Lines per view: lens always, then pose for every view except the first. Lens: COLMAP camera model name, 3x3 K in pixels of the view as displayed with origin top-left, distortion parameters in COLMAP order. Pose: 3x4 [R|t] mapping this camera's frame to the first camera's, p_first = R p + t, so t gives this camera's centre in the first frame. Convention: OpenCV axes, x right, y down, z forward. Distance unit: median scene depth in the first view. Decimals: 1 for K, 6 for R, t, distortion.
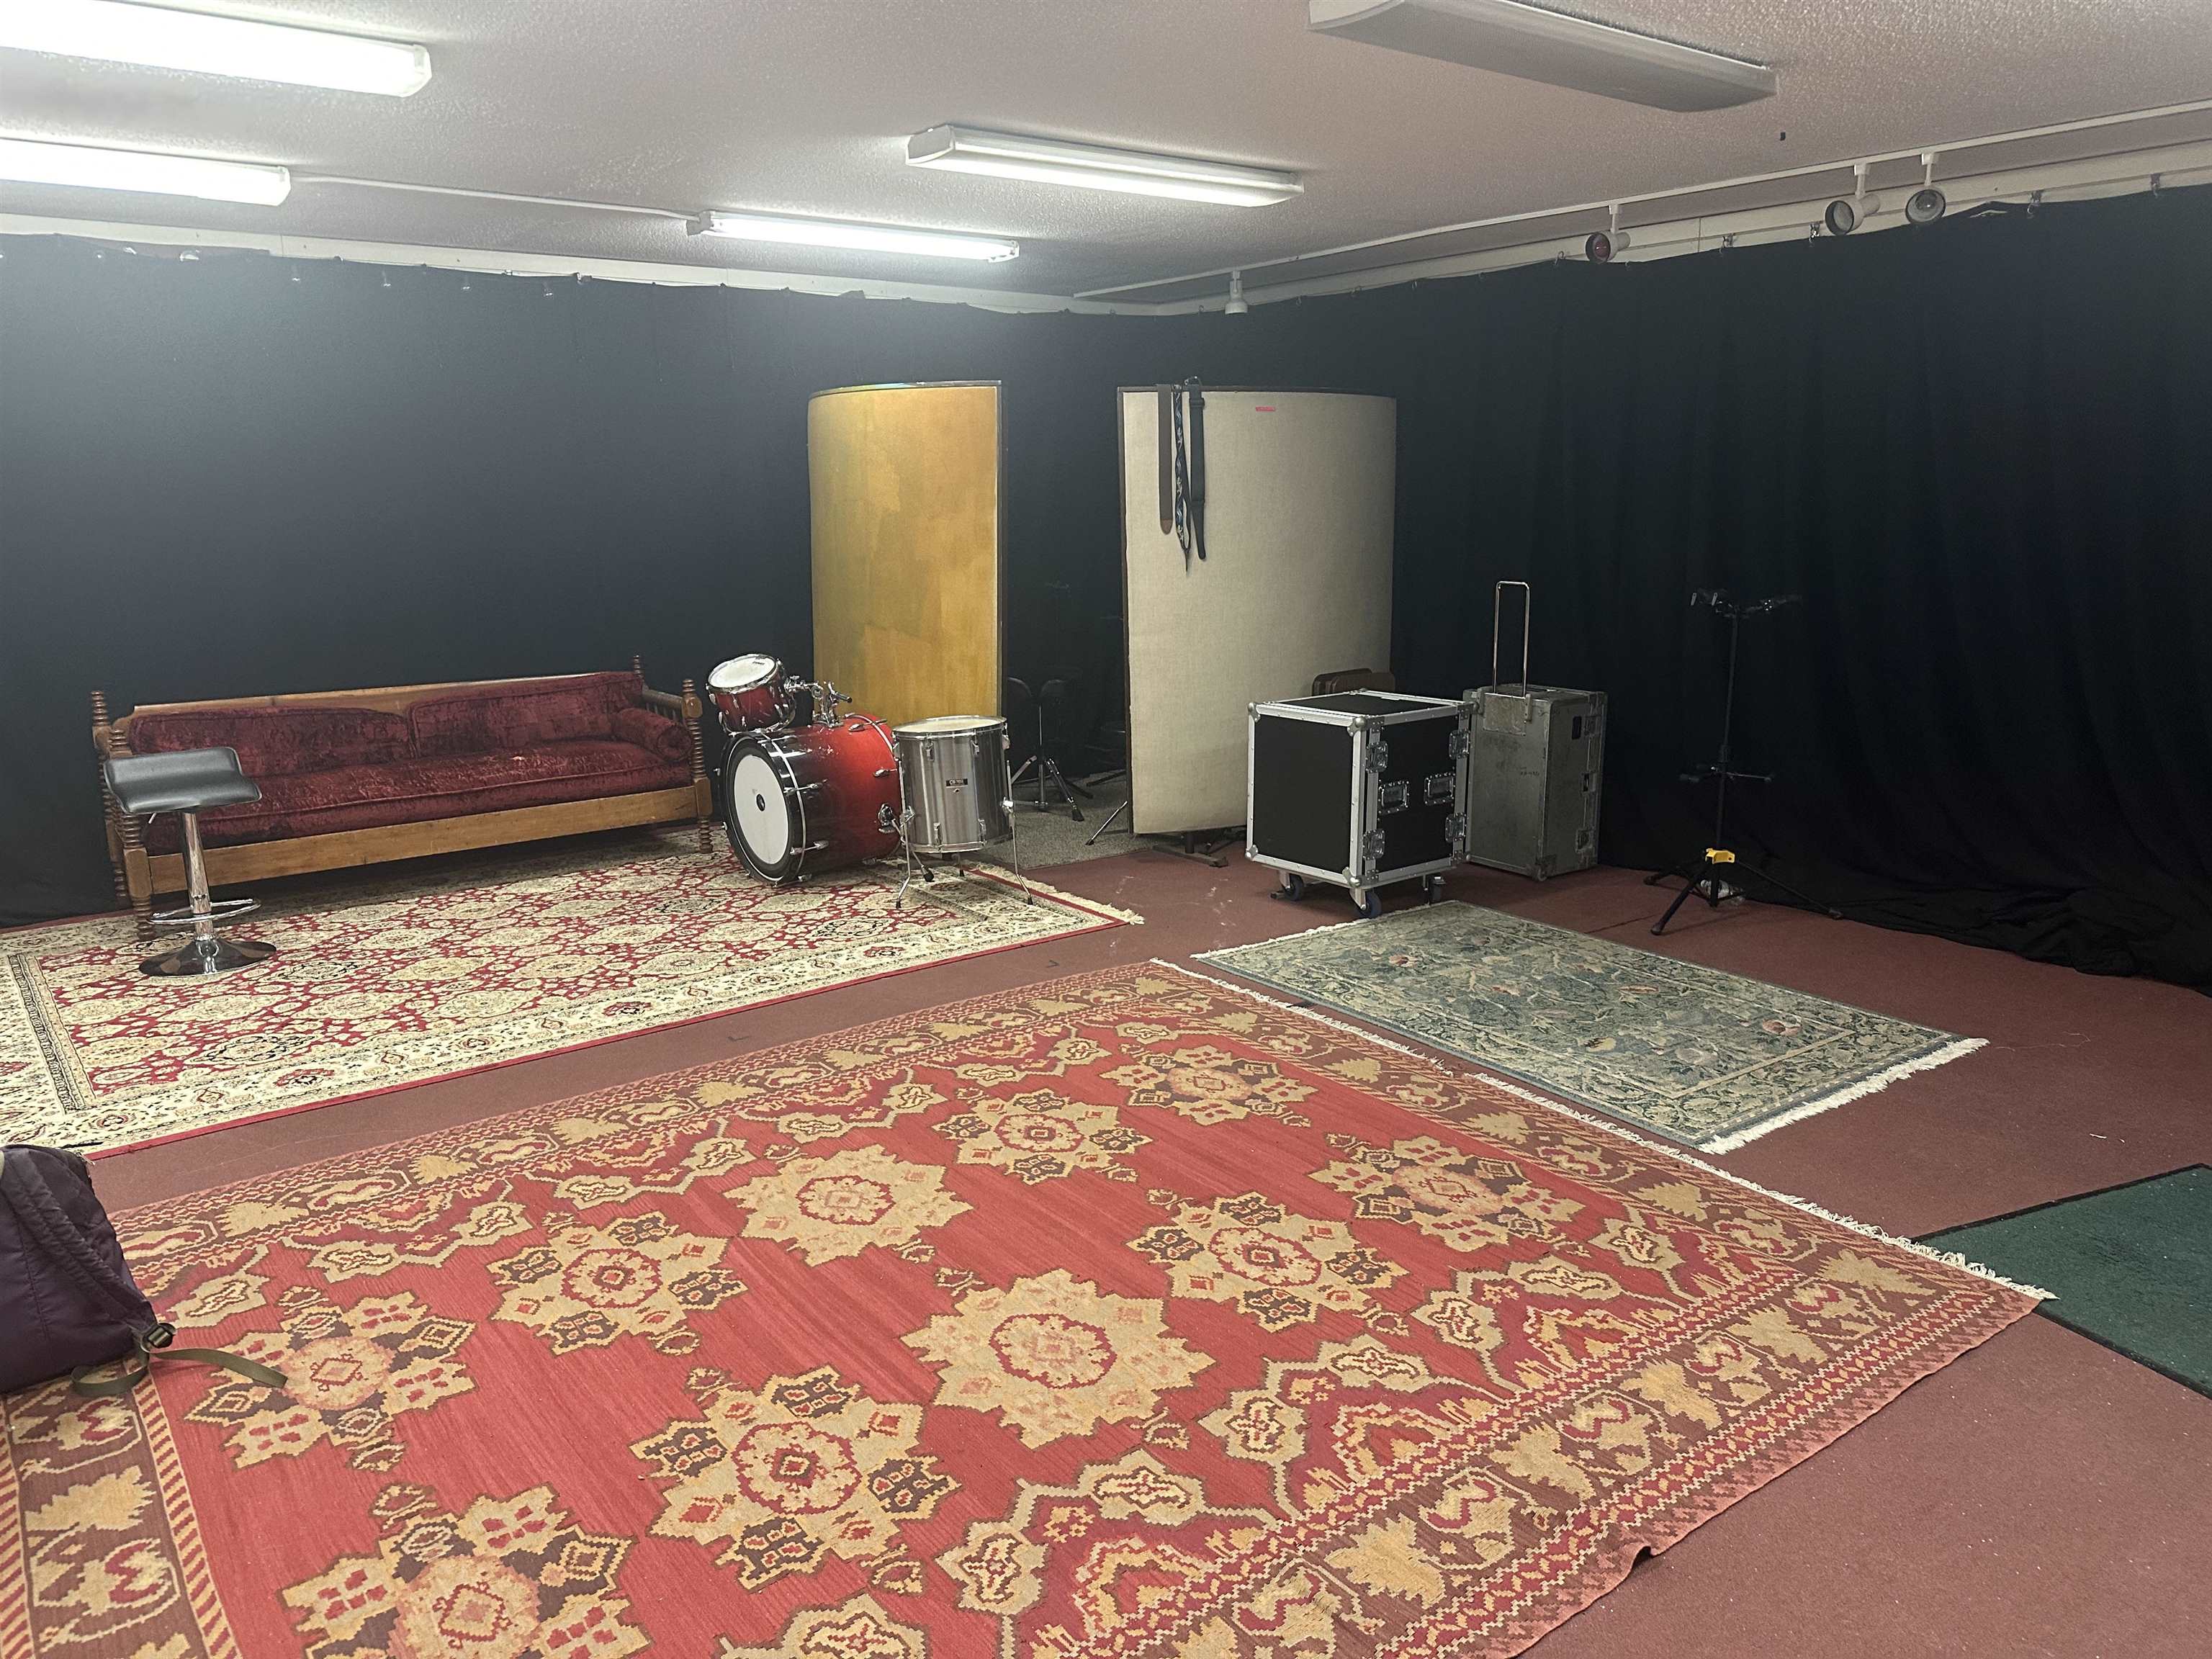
lens RADIAL K [[1553.9, 0, 1106.0], [0, 1553.9, 829.5], [0, 0, 1]] dist [0.057868, -0.081775]
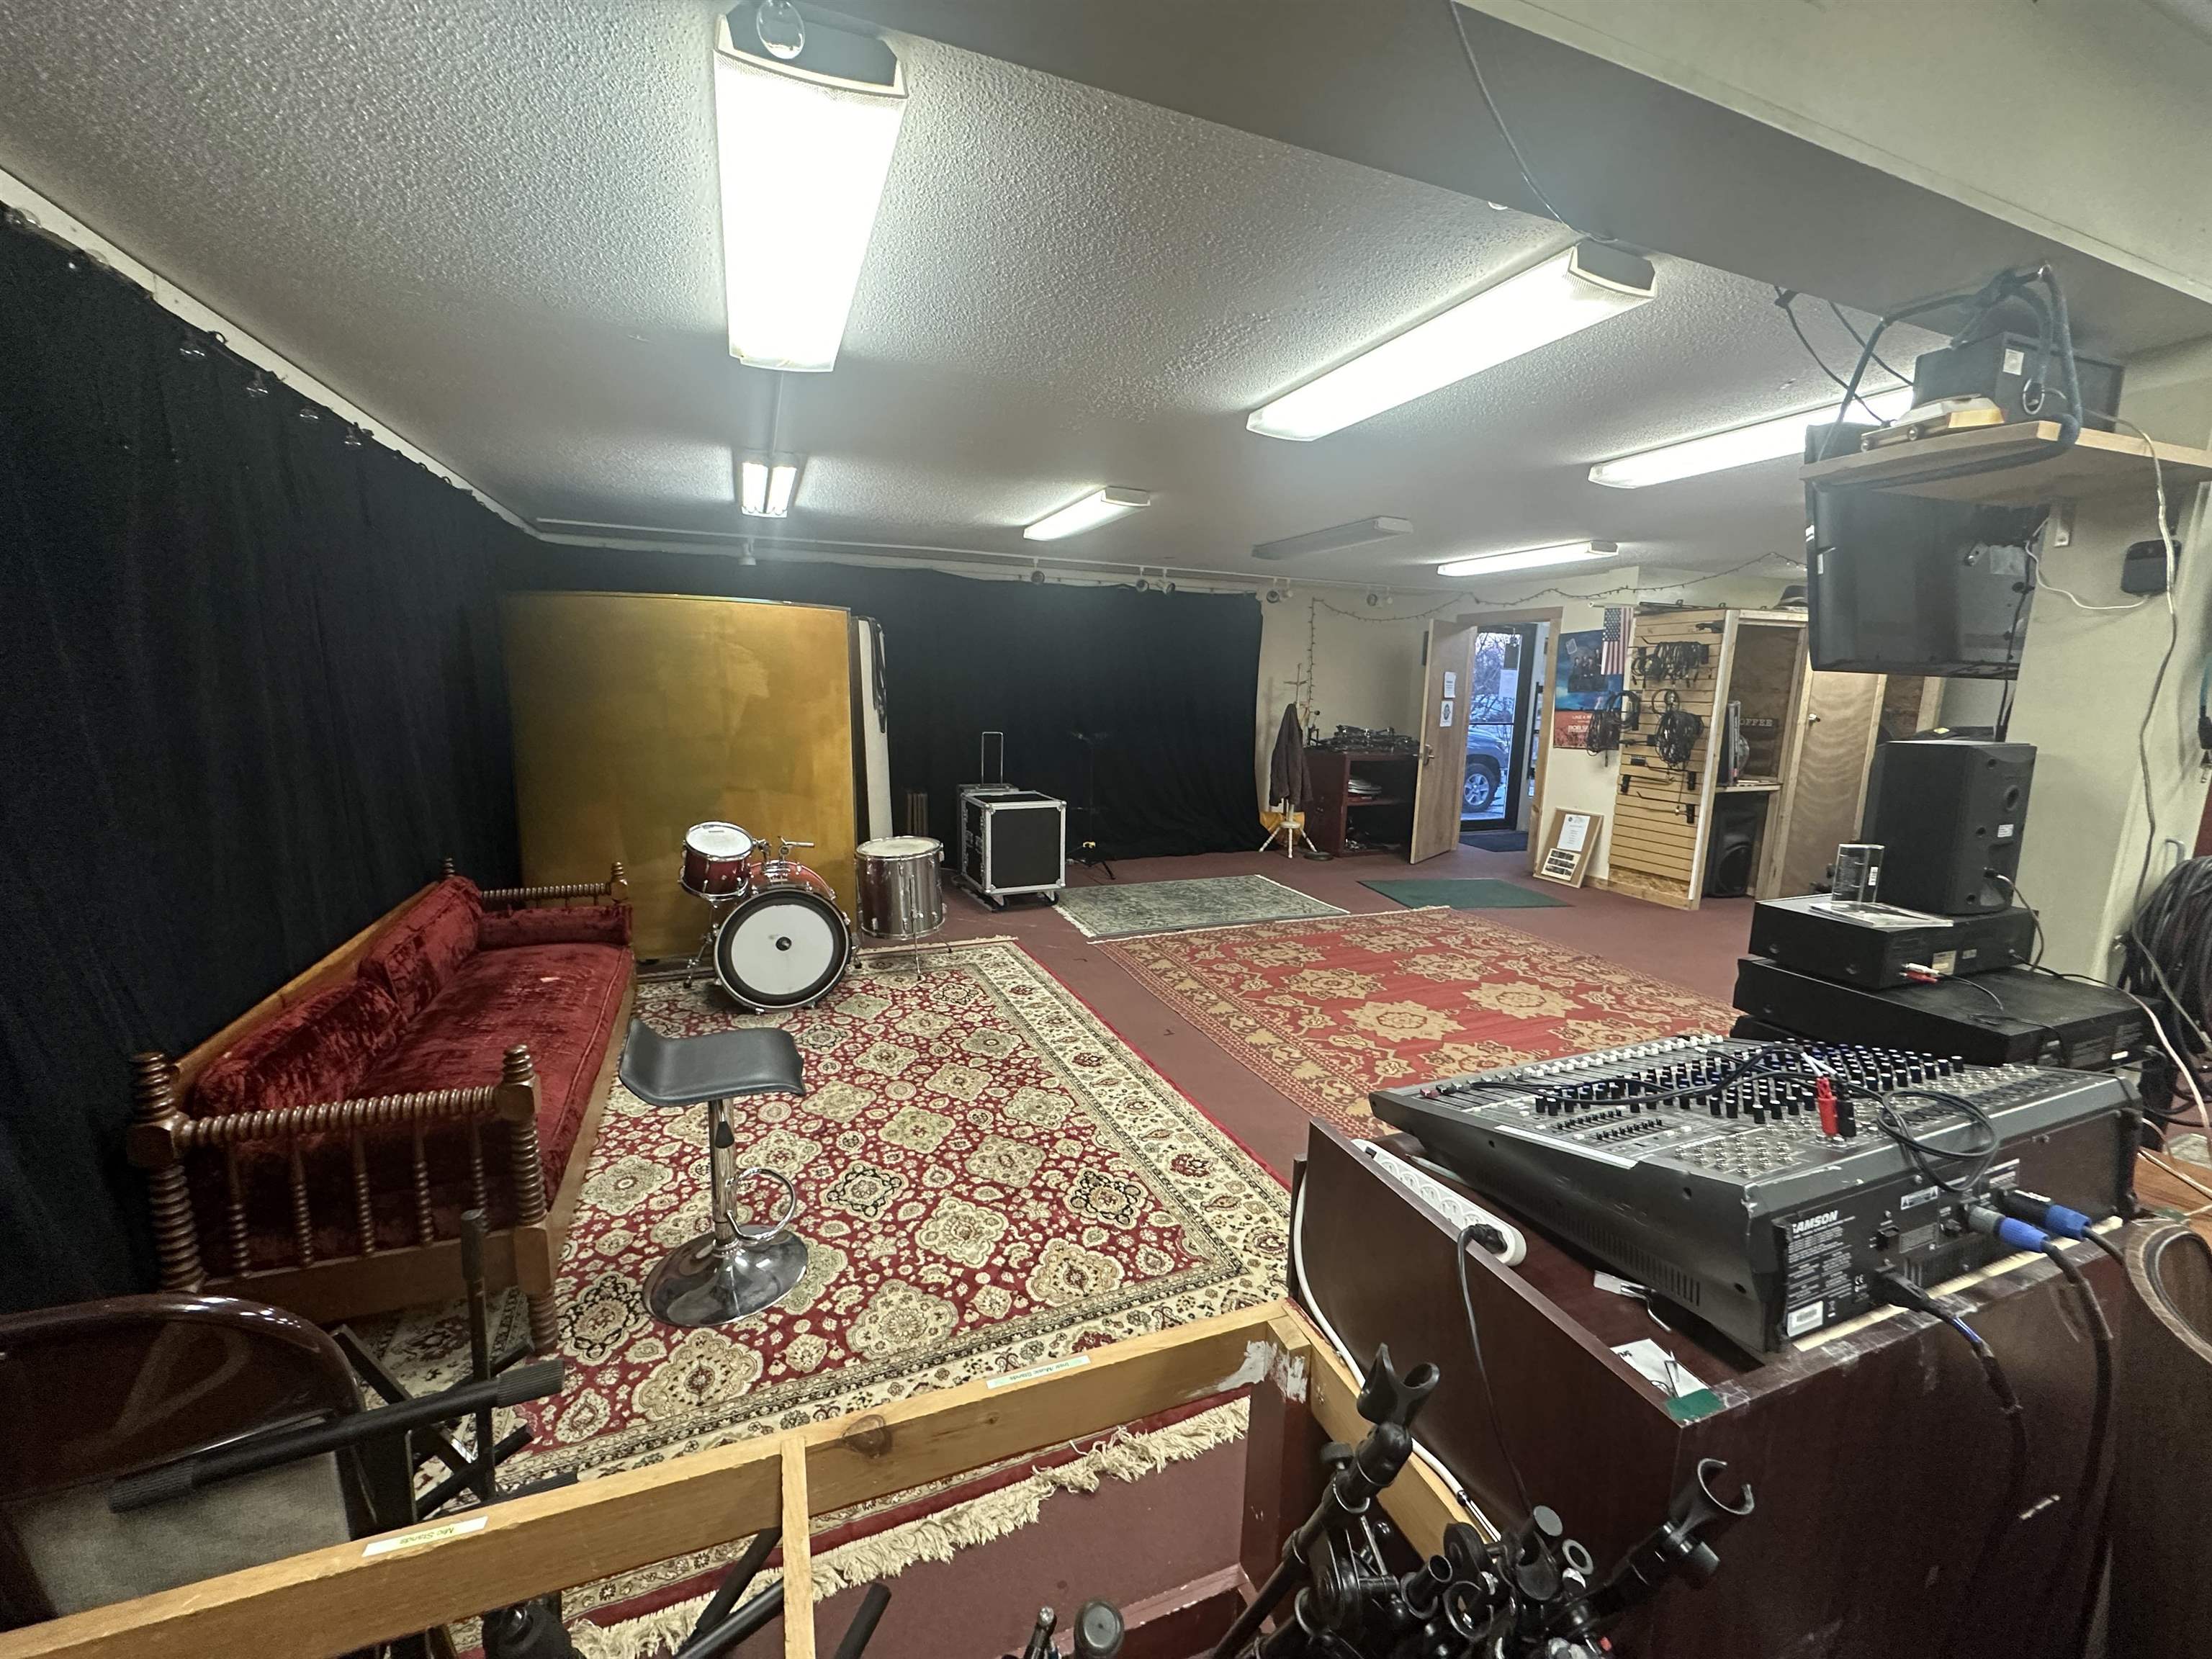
lens RADIAL K [[894.2, 0, 1106.0], [0, 894.2, 829.5], [0, 0, 1]] dist [-0.025329, 0.000019]
pose [[0.250300, -0.150788, 0.956354, -1.148421], [0.186270, 0.976843, 0.105268, -0.184645], [-0.950081, 0.151791, 0.272591, 0.826661]]
